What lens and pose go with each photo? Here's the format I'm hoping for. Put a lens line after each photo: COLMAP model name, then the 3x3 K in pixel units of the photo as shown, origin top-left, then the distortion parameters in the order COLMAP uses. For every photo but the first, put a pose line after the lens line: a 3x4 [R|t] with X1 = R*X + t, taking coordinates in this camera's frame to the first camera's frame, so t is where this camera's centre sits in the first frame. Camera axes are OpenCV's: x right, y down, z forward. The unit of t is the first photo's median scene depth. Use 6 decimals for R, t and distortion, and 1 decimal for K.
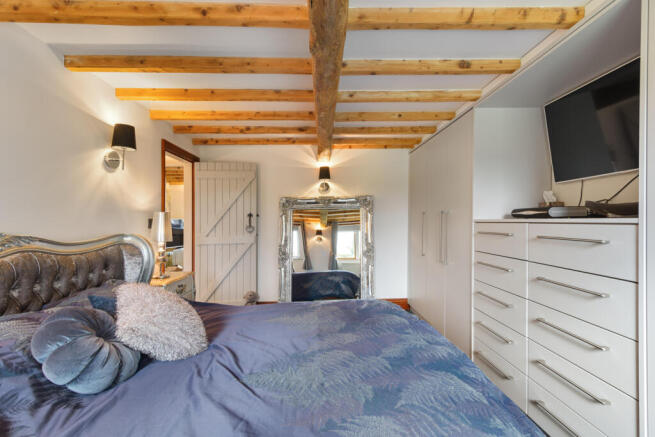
lens RADIAL K [[308.5, 0, 327.5], [0, 308.5, 218.5], [0, 0, 1]] dist [0.012578, -0.000145]
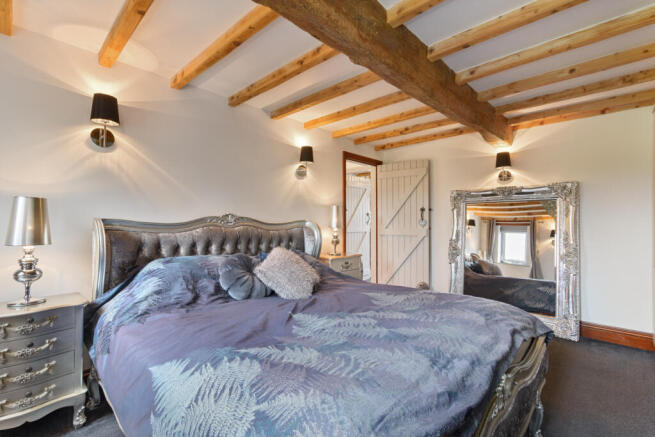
lens RADIAL K [[308.5, 0, 327.5], [0, 308.5, 218.5], [0, 0, 1]] dist [0.012578, -0.000145]
pose [[0.685756, 0.007368, -0.727794, 0.331196], [-0.011951, 0.999928, -0.001137, 0.028363], [0.727734, 0.009477, 0.685795, 0.047442]]
